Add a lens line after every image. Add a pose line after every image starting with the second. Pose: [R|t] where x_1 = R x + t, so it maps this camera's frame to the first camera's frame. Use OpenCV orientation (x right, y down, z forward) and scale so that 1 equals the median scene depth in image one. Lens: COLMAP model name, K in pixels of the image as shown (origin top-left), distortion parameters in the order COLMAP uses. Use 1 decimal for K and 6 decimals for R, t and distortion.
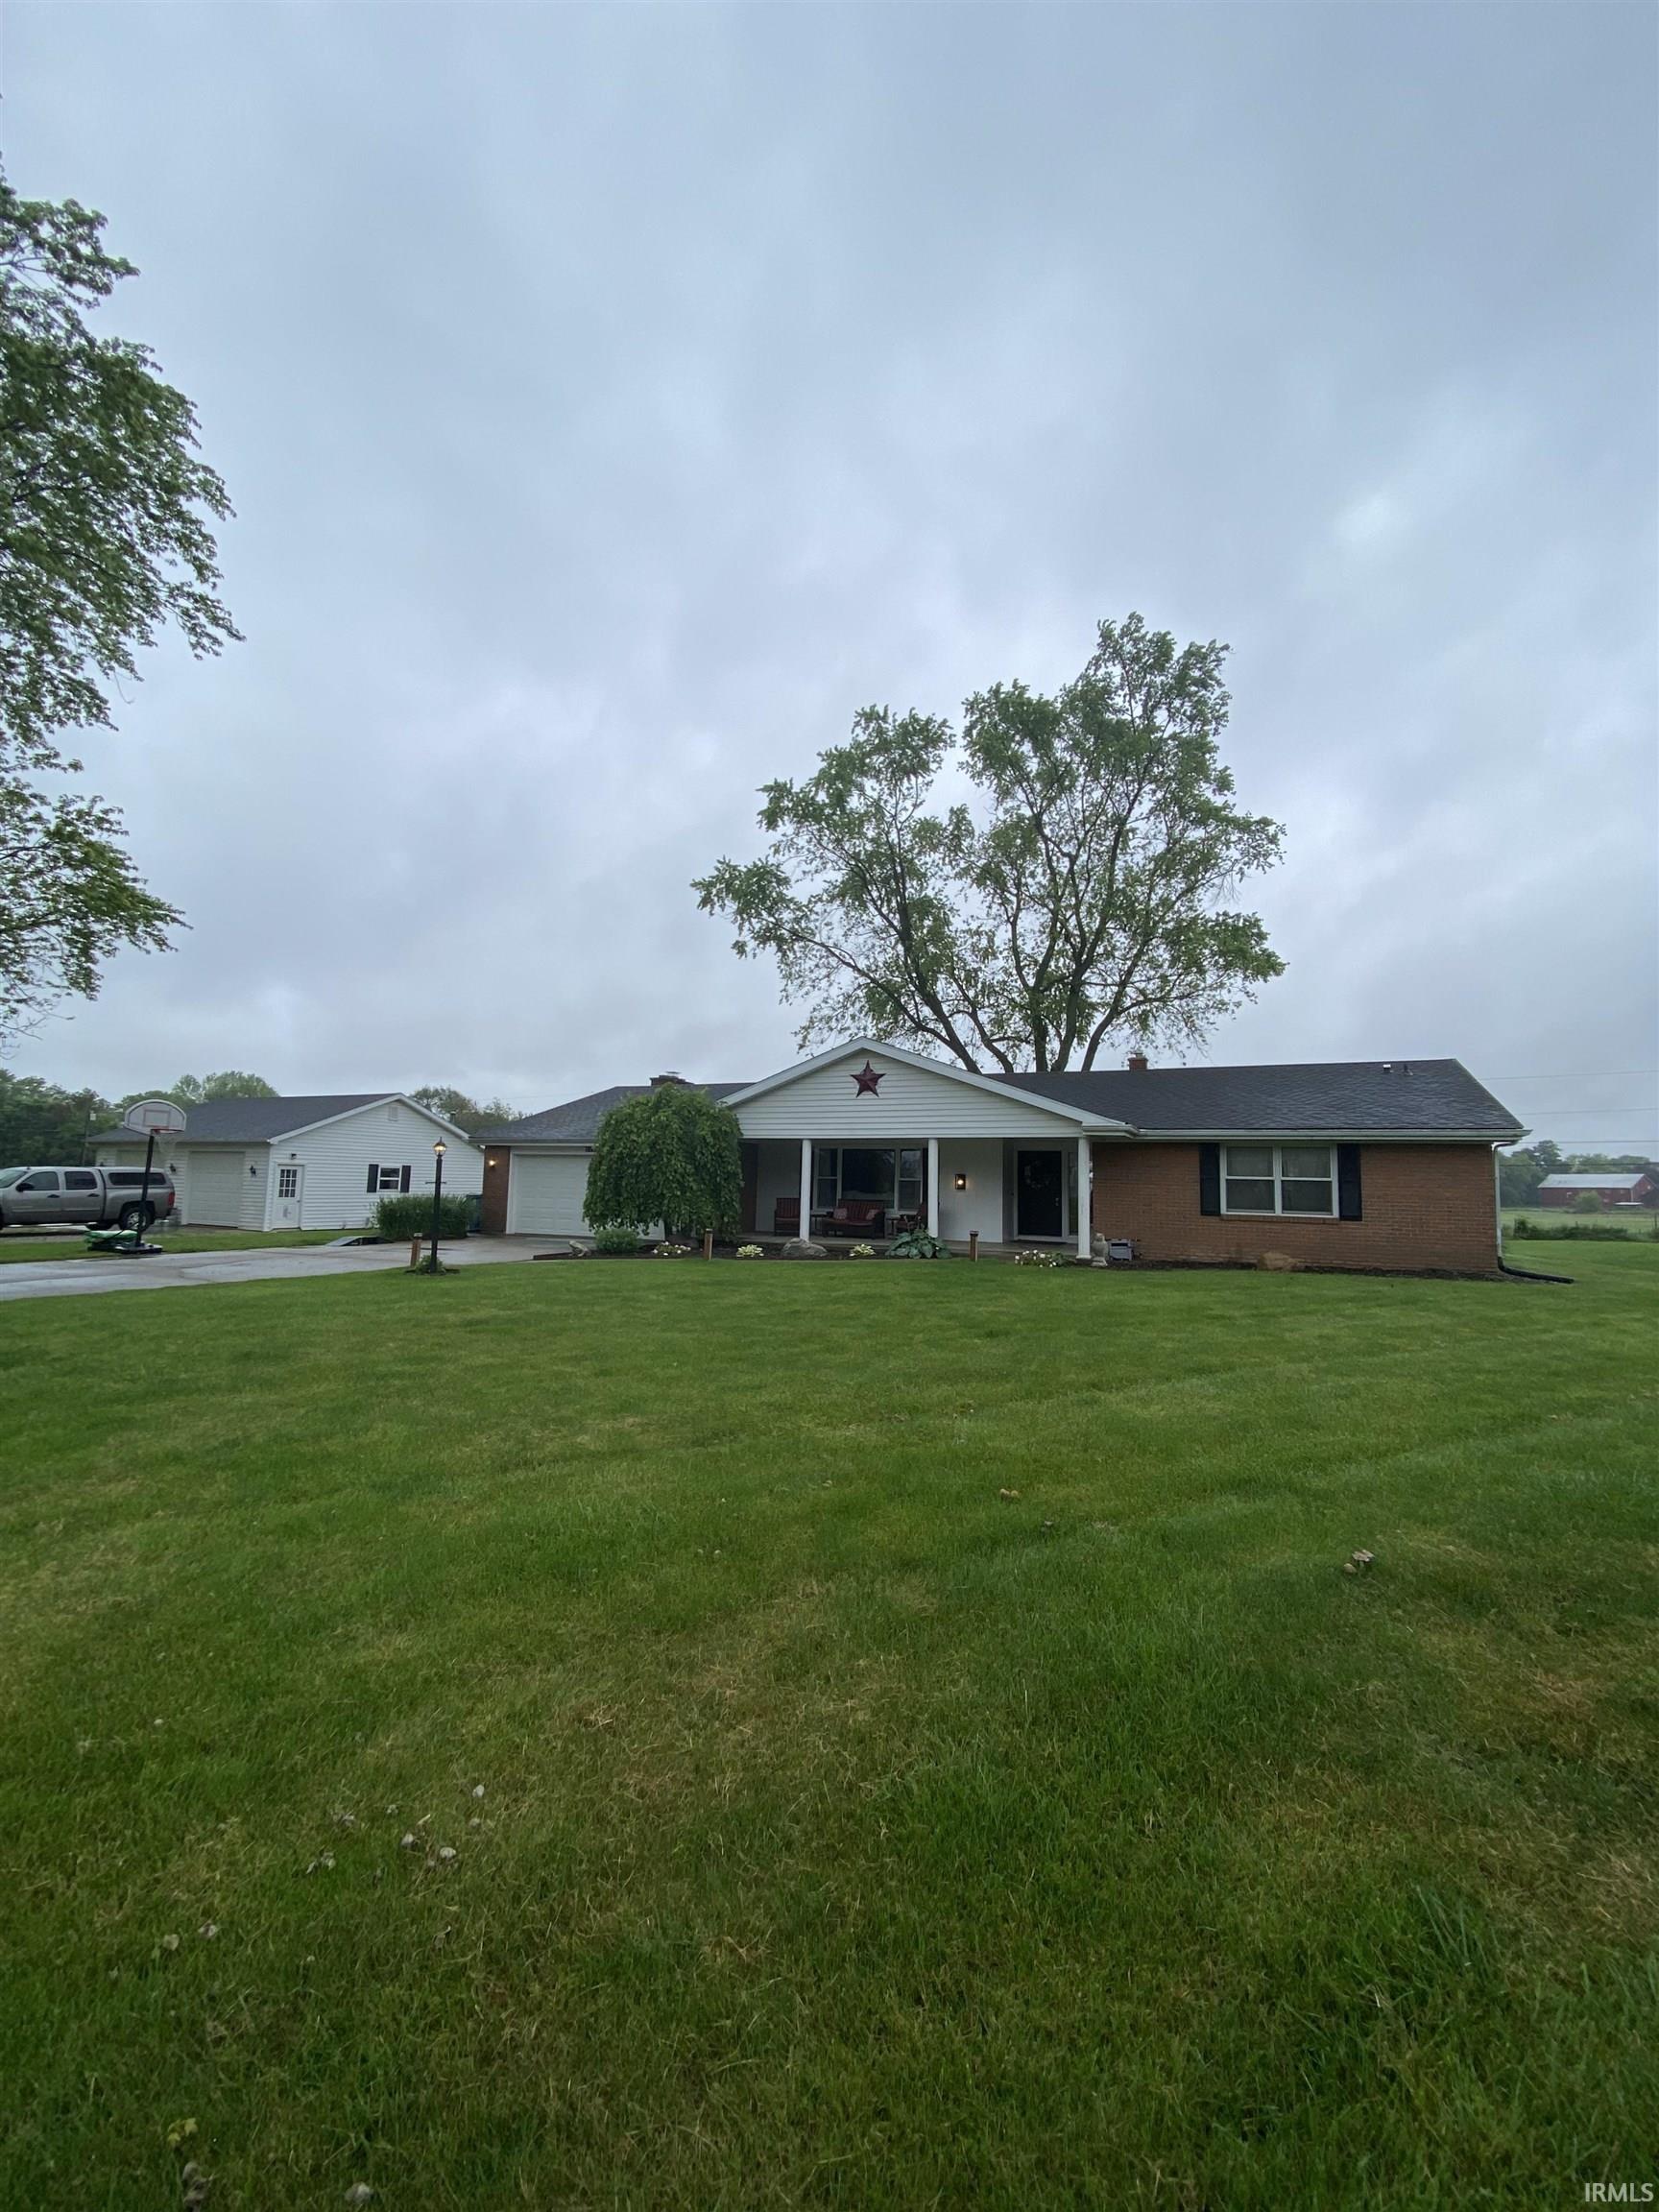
lens RADIAL K [[894.3, 0, 824.0], [0, 894.3, 1103.9], [0, 0, 1]] dist [0.000713, -0.000905]
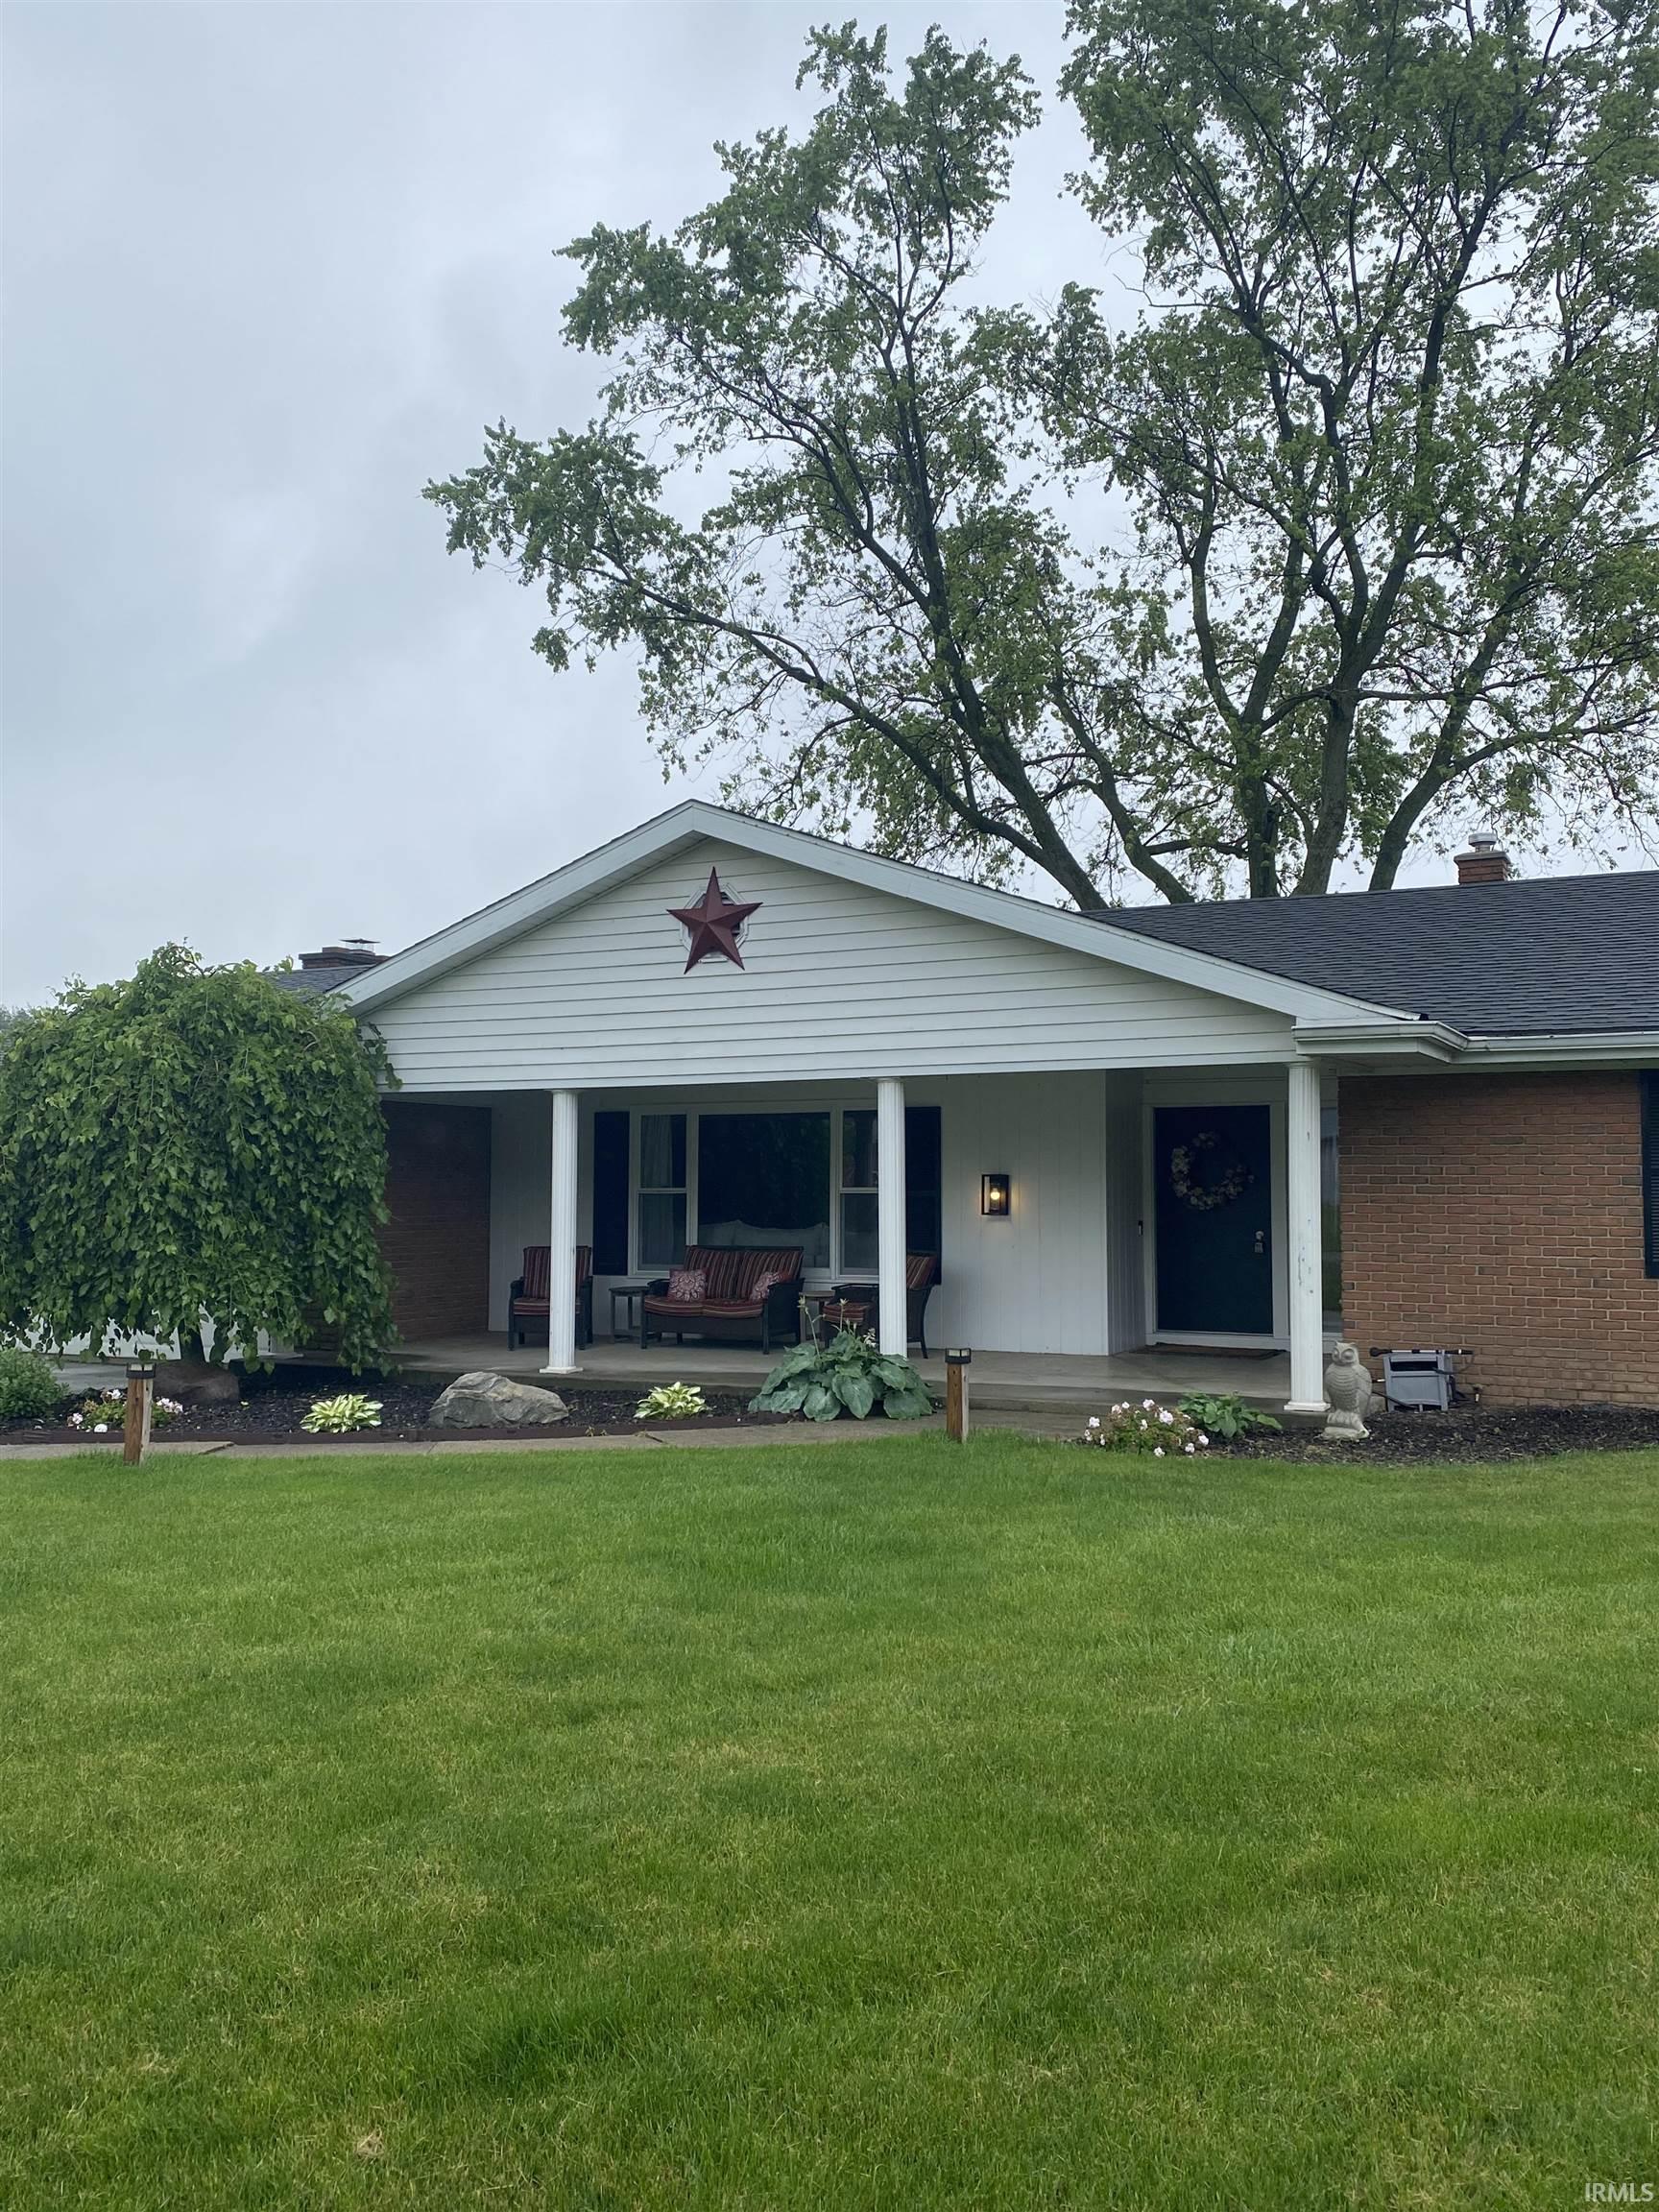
lens RADIAL K [[1857.9, 0, 827.0], [0, 1857.9, 1109.4], [0, 0, 1]] dist [0.021041, -0.045984]
pose [[0.999418, -0.025655, -0.022484, 0.089609], [0.026679, 0.998563, 0.046483, 0.012479], [0.021259, -0.047055, 0.998666, 0.202021]]
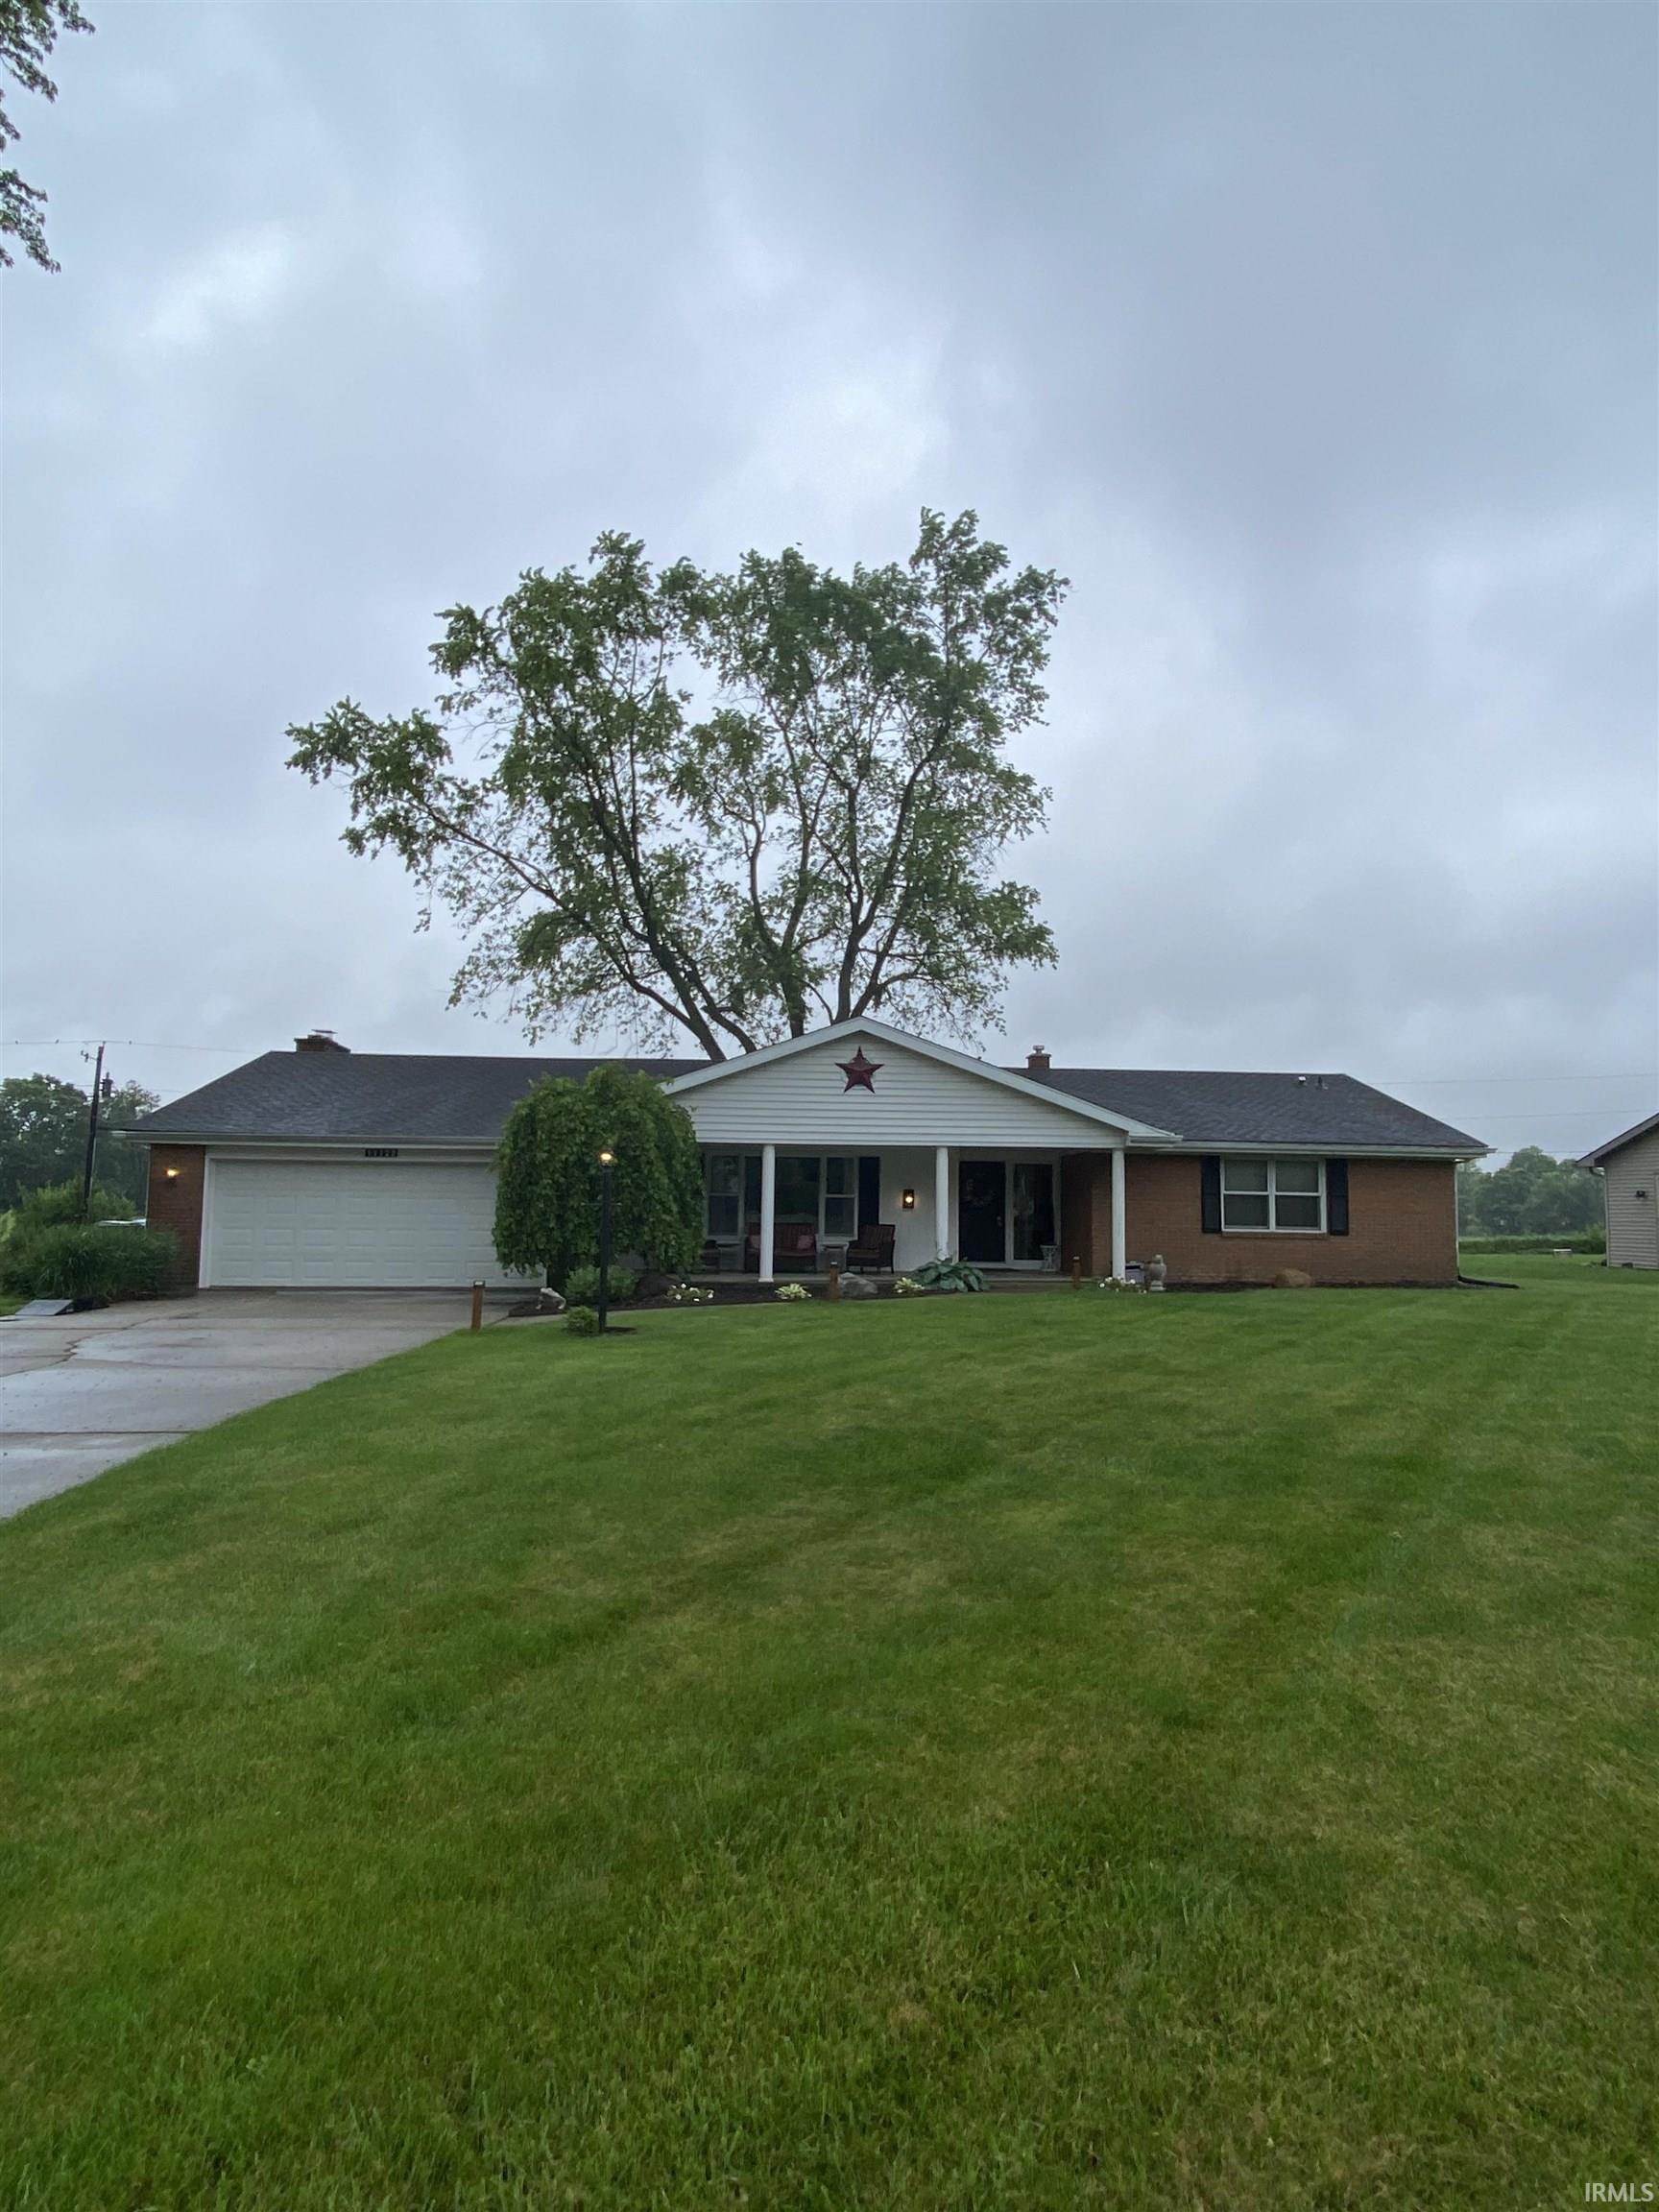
lens RADIAL K [[1248.8, 0, 834.6], [0, 1248.8, 1110.6], [0, 0, 1]] dist [0.020624, -0.001291]
pose [[0.868465, 0.027618, 0.494981, -0.421090], [-0.038859, 0.999167, 0.012431, -0.003574], [-0.494225, -0.030031, 0.868815, 0.043148]]
